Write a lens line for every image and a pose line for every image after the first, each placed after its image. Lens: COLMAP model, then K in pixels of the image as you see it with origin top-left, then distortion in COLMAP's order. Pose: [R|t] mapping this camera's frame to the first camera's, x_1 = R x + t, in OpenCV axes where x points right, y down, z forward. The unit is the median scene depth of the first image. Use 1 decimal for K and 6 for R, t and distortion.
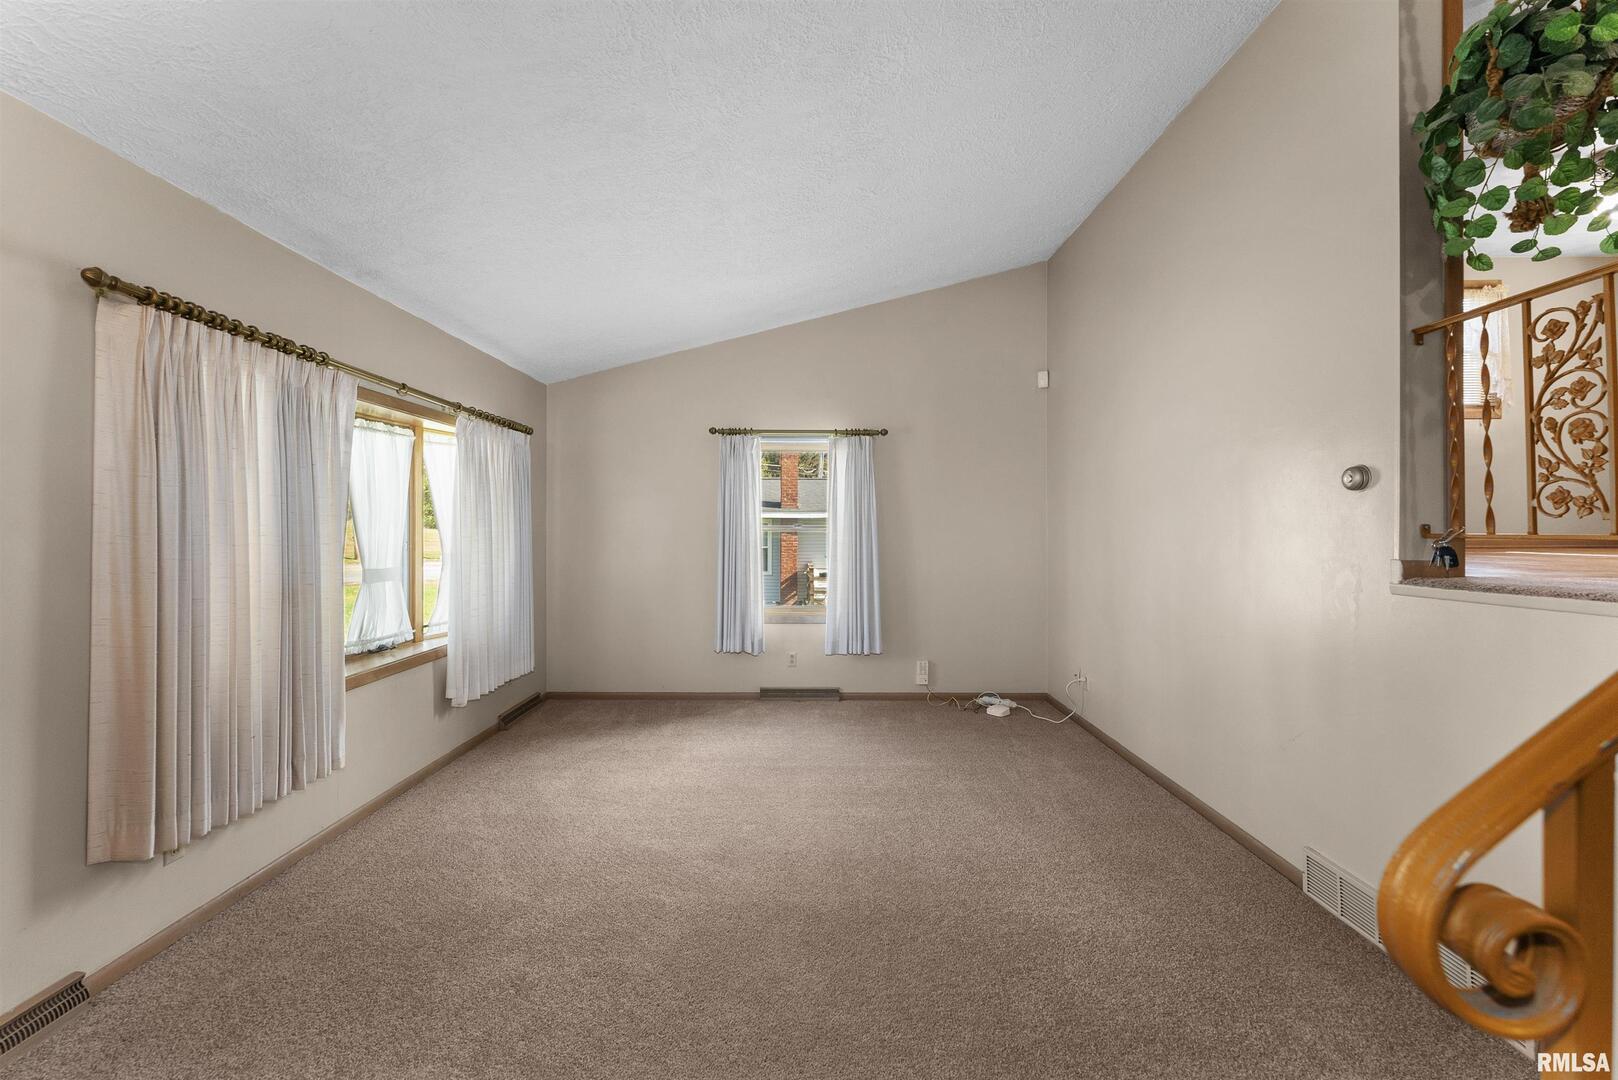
lens RADIAL K [[662.9, 0, 802.2], [0, 662.9, 526.3], [0, 0, 1]] dist [-0.000895, 0.000258]
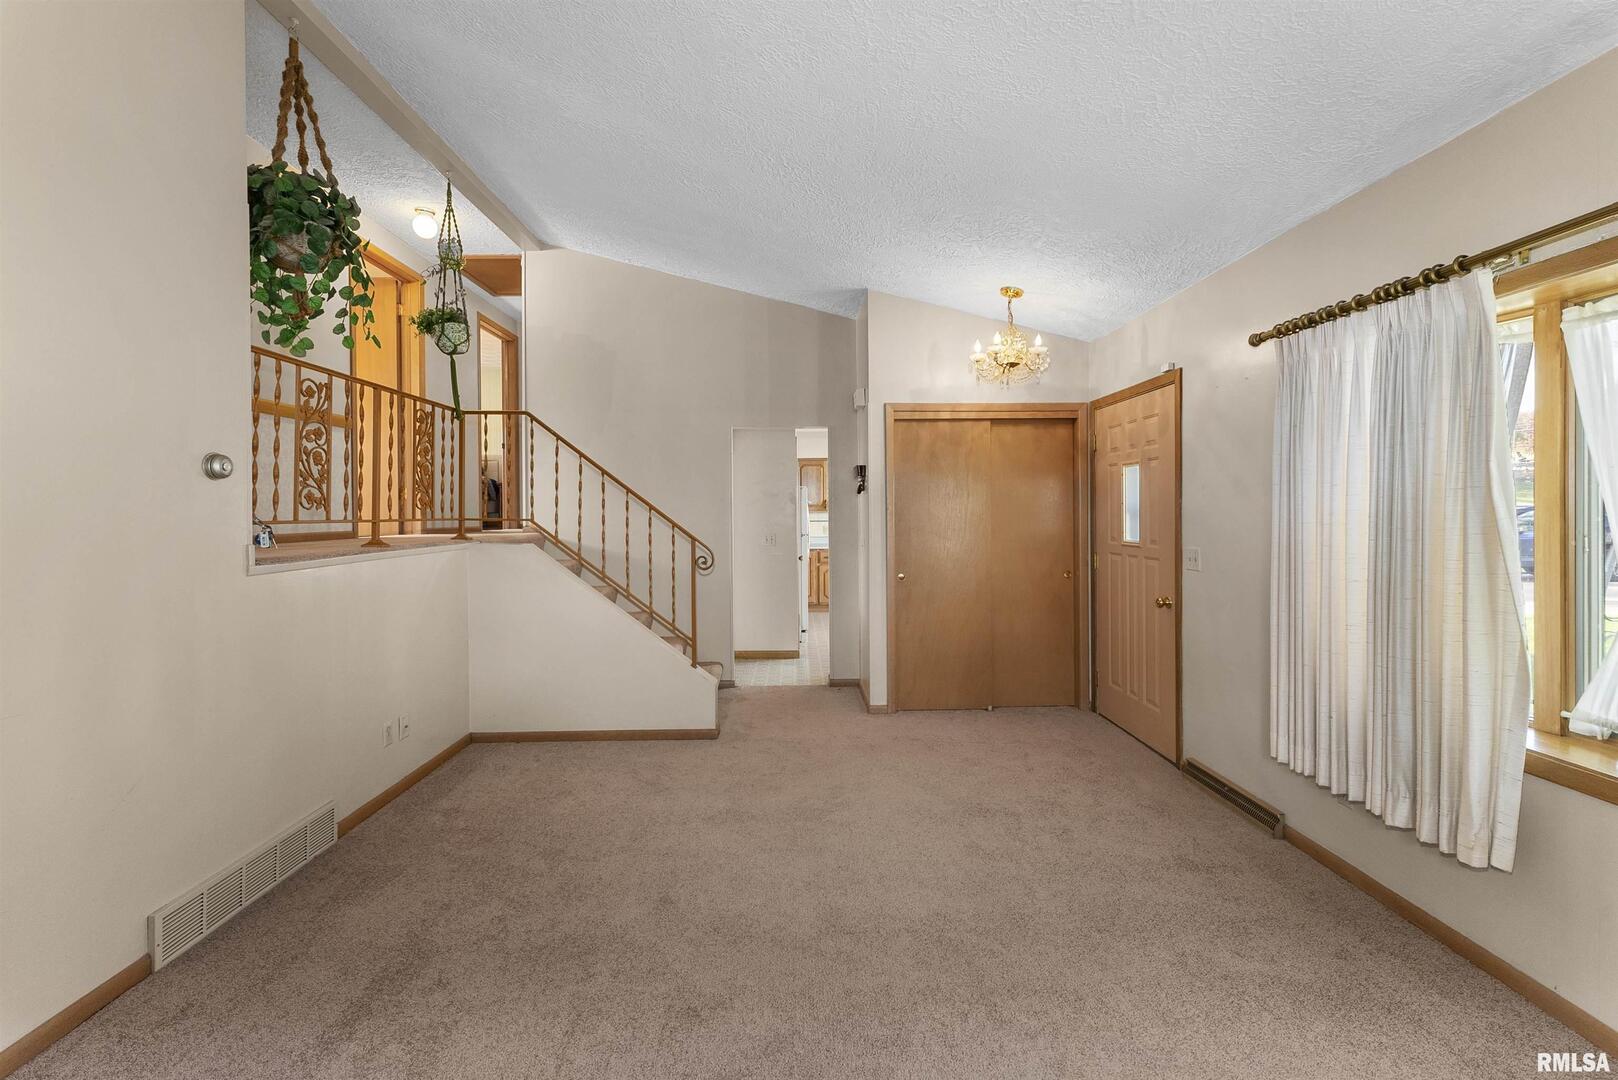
lens RADIAL K [[662.9, 0, 802.2], [0, 662.9, 526.3], [0, 0, 1]] dist [-0.000895, 0.000258]
pose [[-0.999955, 0.007862, -0.005227, -0.041743], [0.007748, 0.999739, 0.021476, 0.001175], [0.005394, 0.021435, -0.999756, 2.611683]]
